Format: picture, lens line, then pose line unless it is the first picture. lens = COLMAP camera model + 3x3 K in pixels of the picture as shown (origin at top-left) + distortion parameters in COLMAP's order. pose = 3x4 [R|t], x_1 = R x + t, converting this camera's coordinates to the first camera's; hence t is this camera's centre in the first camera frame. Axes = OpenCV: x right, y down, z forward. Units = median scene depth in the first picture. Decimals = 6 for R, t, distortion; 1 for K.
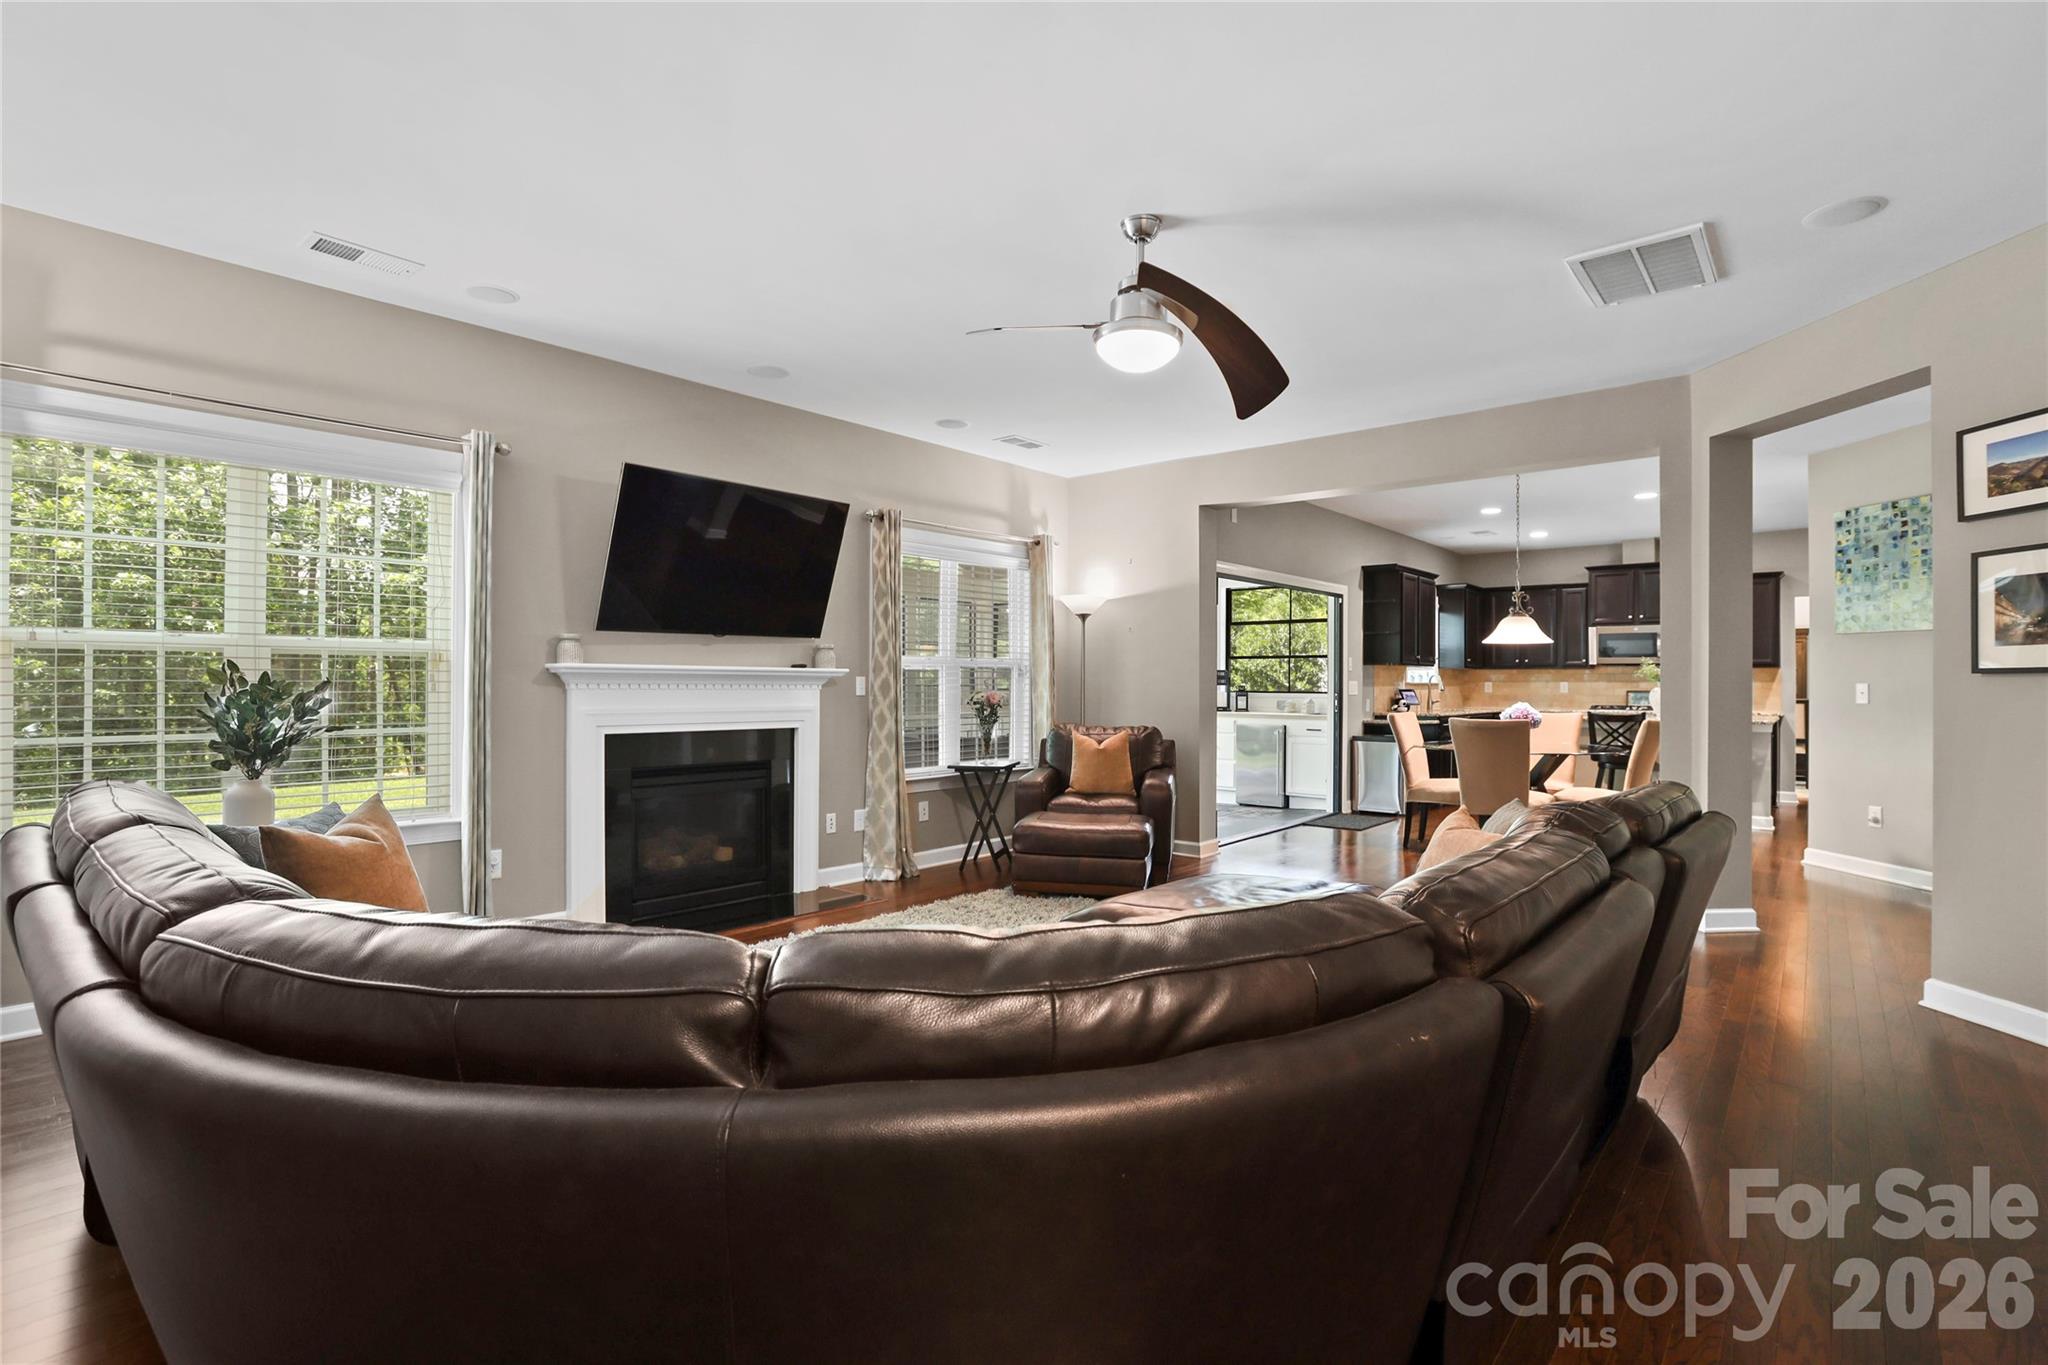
lens RADIAL K [[966.2, 0, 1015.2], [0, 966.2, 683.5], [0, 0, 1]] dist [-0.021954, 0.002260]
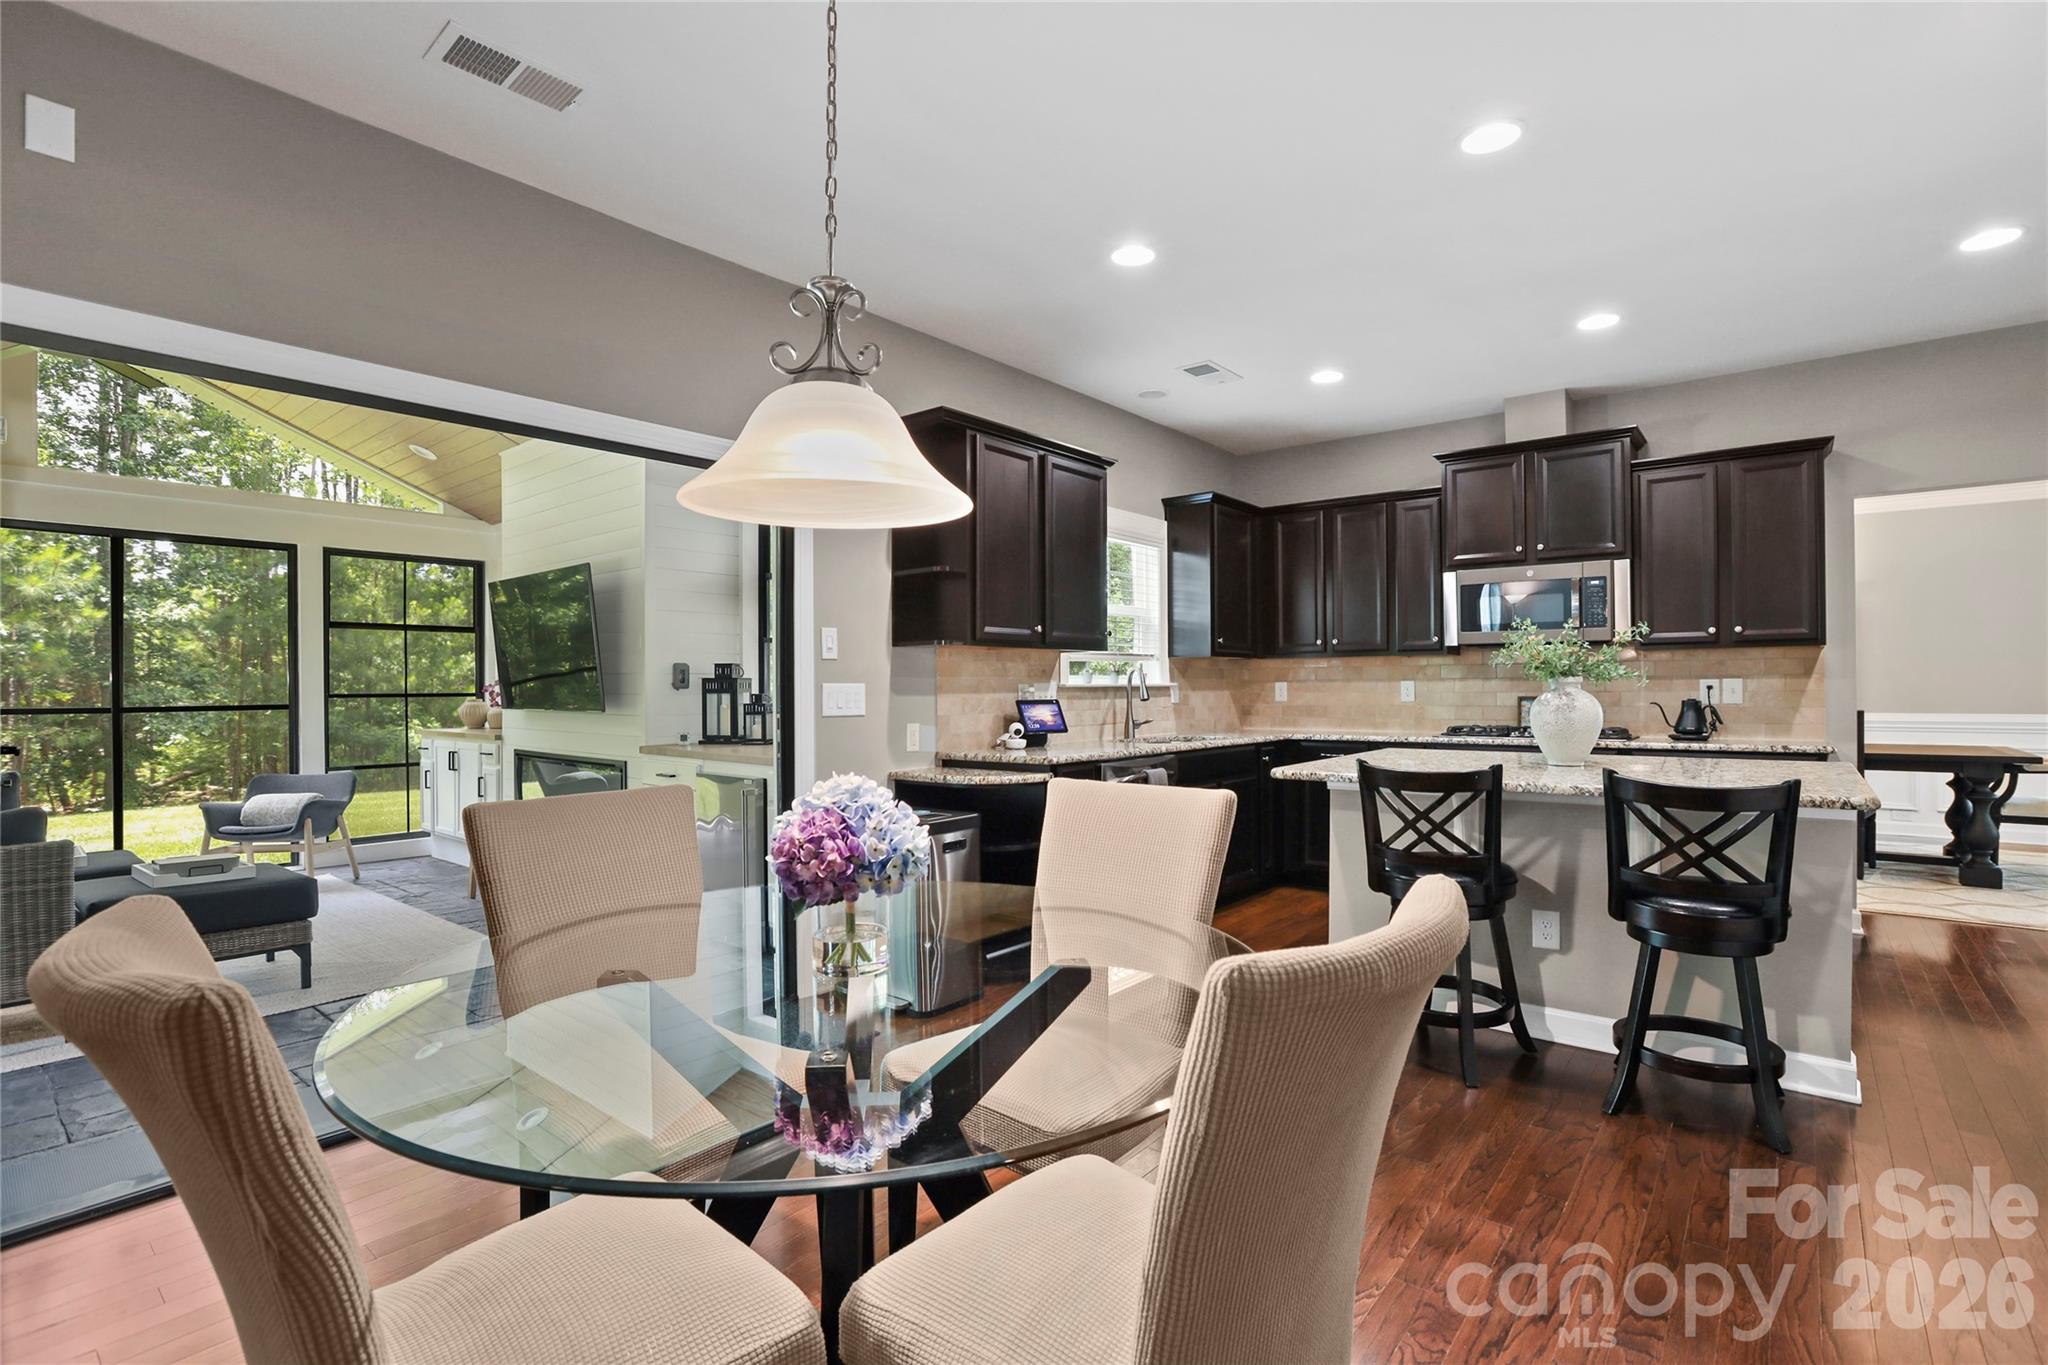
lens RADIAL K [[966.2, 0, 1029.5], [0, 966.2, 670.1], [0, 0, 1]] dist [-0.021954, 0.002260]
pose [[0.999828, -0.007562, 0.016962, 0.372966], [0.007748, 0.999910, -0.010922, -0.003417], [-0.016878, 0.011051, 0.999796, 0.500139]]
